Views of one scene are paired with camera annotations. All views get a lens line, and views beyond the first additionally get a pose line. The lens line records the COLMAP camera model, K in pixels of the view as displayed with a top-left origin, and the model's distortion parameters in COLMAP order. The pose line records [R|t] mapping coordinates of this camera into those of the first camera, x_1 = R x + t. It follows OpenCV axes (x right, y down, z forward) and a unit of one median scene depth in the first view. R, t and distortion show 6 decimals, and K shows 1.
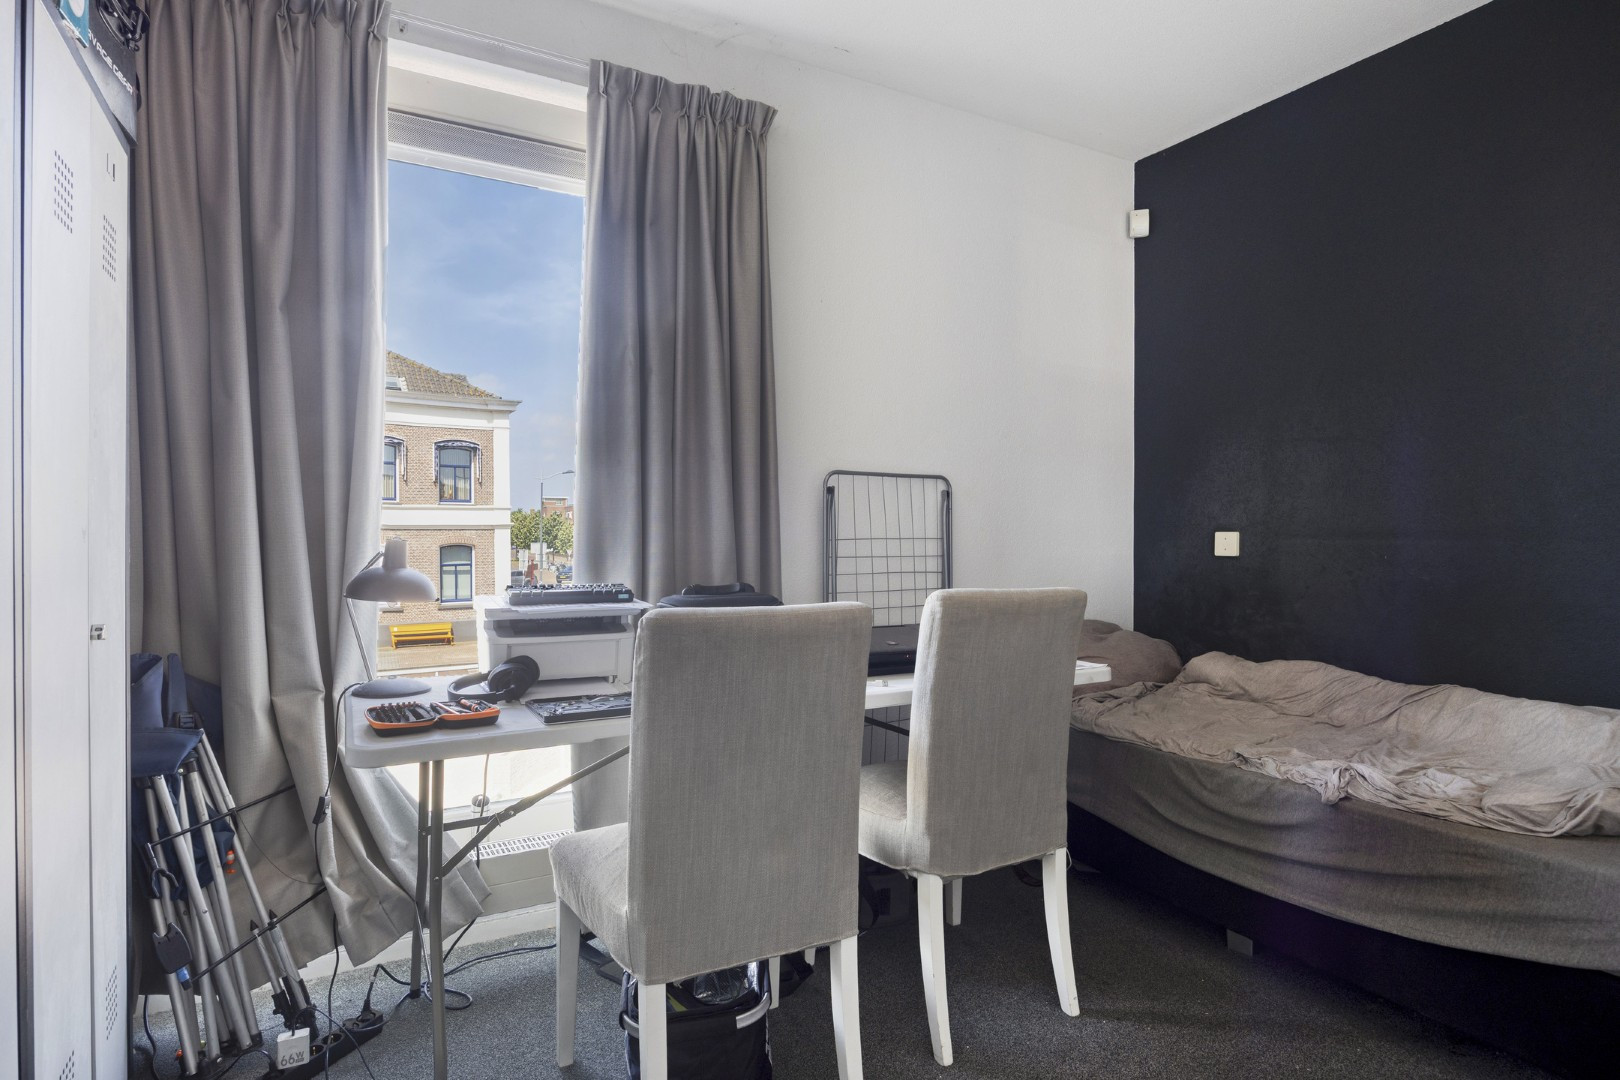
lens RADIAL K [[876.7, 0, 810.5], [0, 876.7, 545.9], [0, 0, 1]] dist [0.001554, -0.003701]
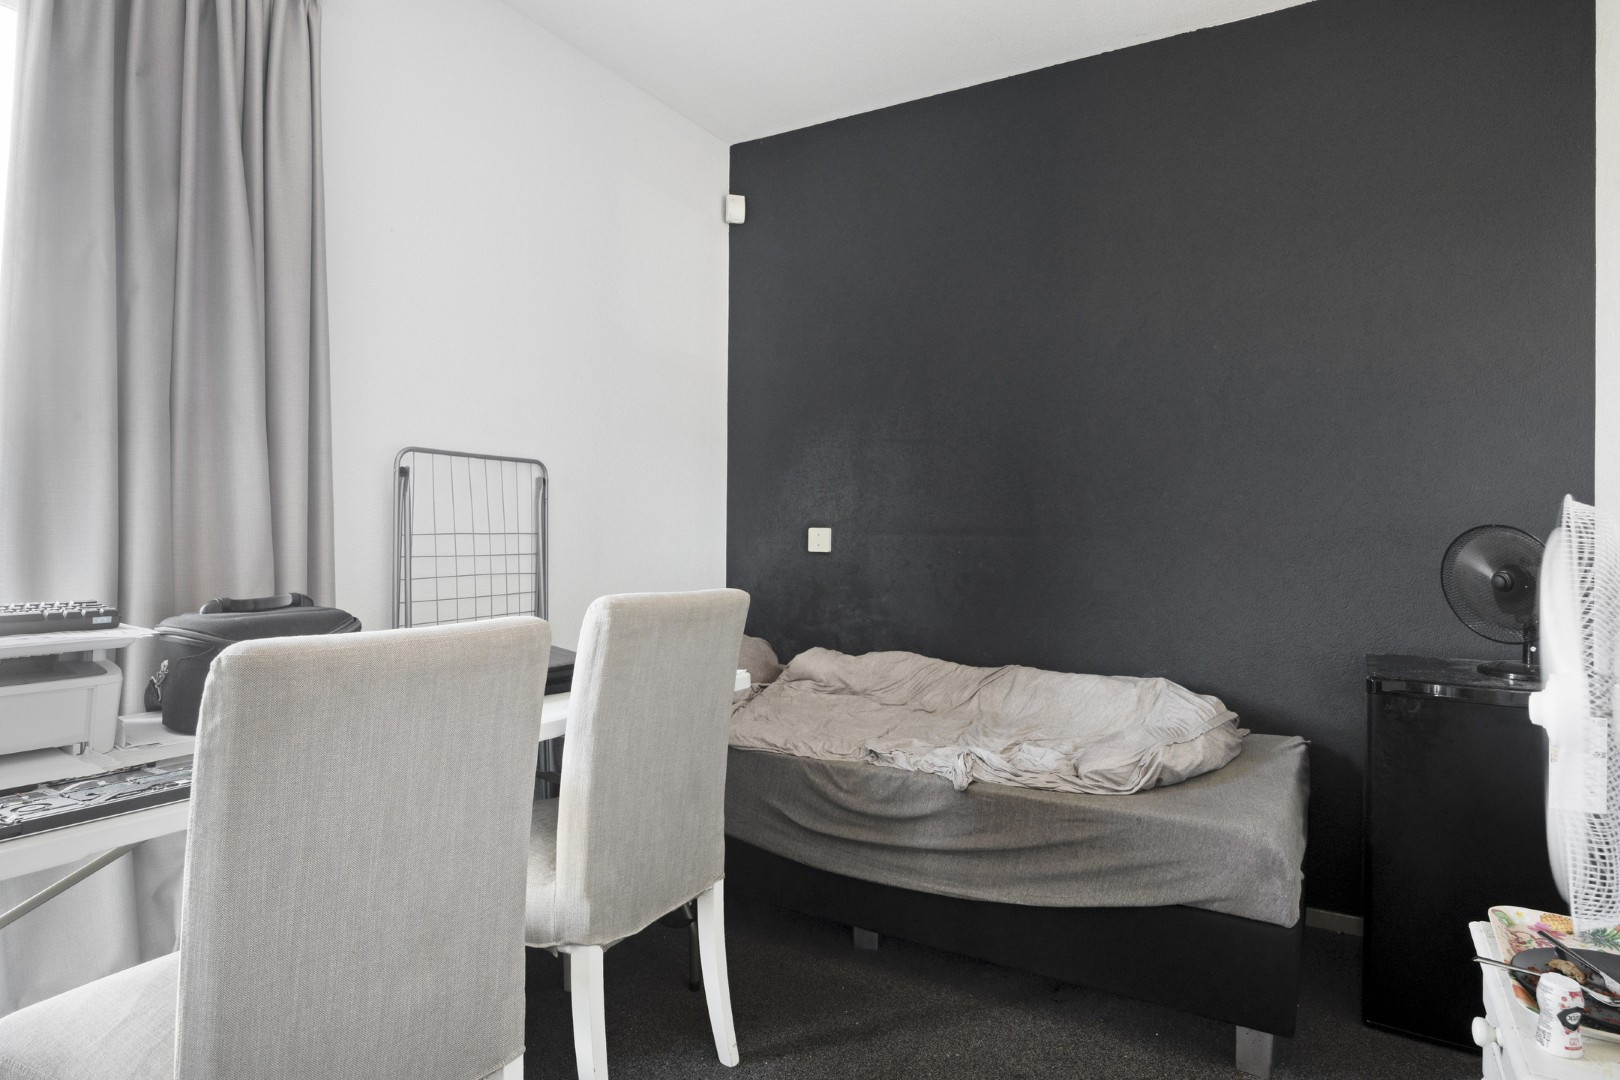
lens RADIAL K [[916.3, 0, 807.6], [0, 916.3, 532.4], [0, 0, 1]] dist [-0.001337, -0.001031]
pose [[0.860255, 0.003471, 0.509853, -0.111934], [0.002130, 0.999944, -0.010400, 0.000115], [-0.509860, 0.010033, 0.860199, 0.146149]]
